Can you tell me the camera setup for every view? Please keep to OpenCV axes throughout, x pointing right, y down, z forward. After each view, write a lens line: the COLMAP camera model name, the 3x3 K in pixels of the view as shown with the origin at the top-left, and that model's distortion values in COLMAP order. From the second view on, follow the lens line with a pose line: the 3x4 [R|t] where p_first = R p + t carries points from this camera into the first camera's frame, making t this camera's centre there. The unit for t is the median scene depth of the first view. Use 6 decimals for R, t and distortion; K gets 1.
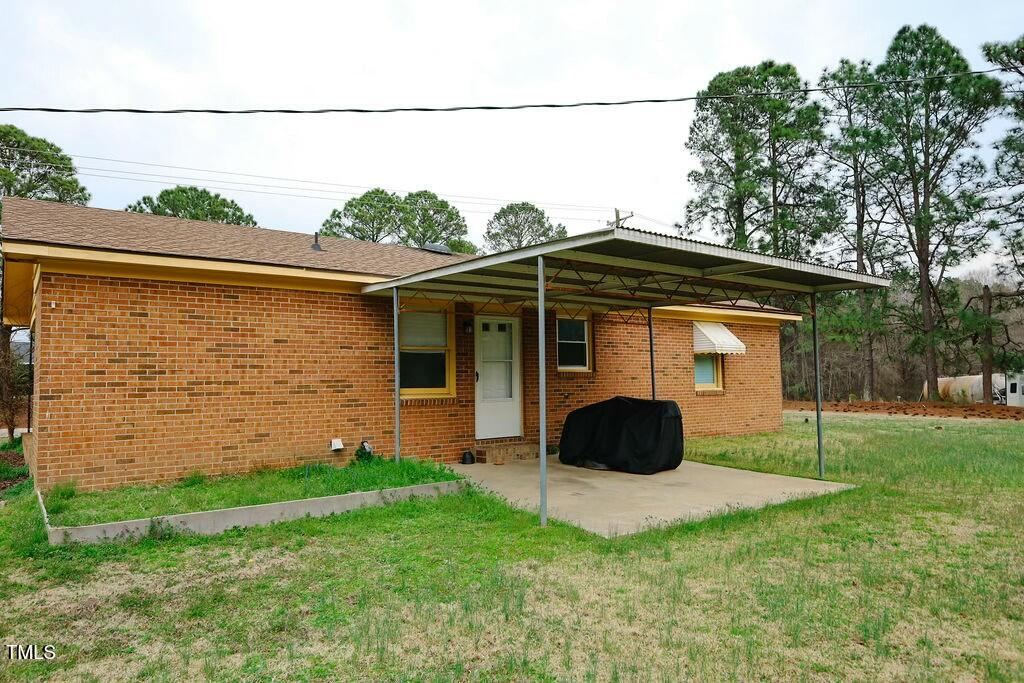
lens RADIAL K [[664.6, 0, 512.7], [0, 664.6, 340.3], [0, 0, 1]] dist [0.001802, 0.000011]
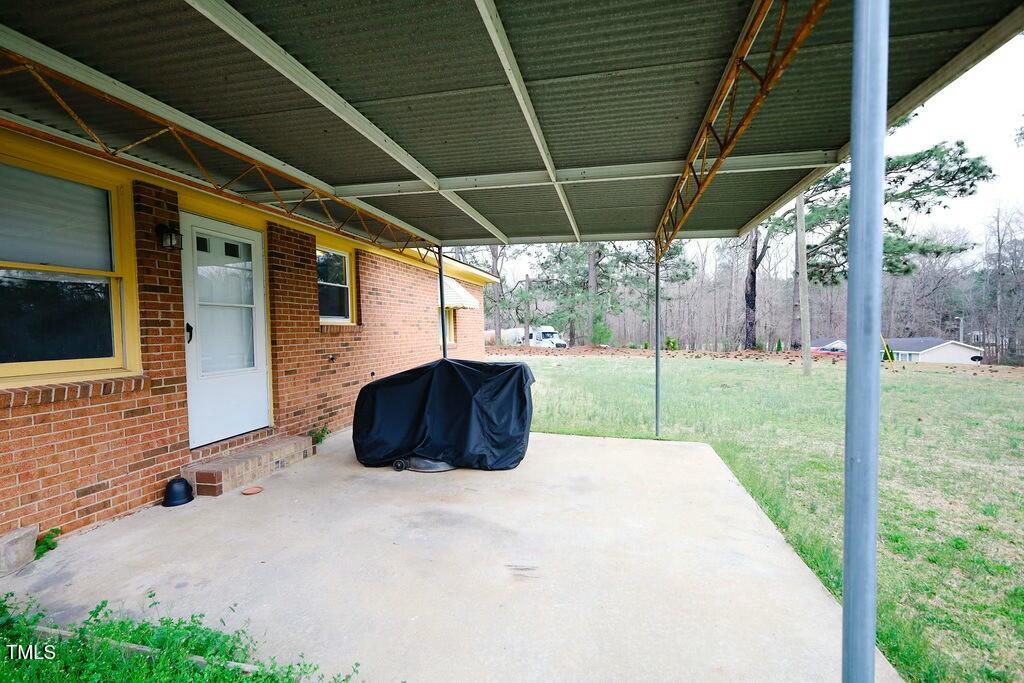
lens RADIAL K [[444.4, 0, 511.3], [0, 444.4, 342.1], [0, 0, 1]] dist [0.002149, 0.000180]
pose [[0.773795, -0.020661, 0.633099, -0.080942], [-0.030079, 0.997142, 0.069306, 0.029796], [-0.632722, -0.072672, 0.770962, 0.564642]]
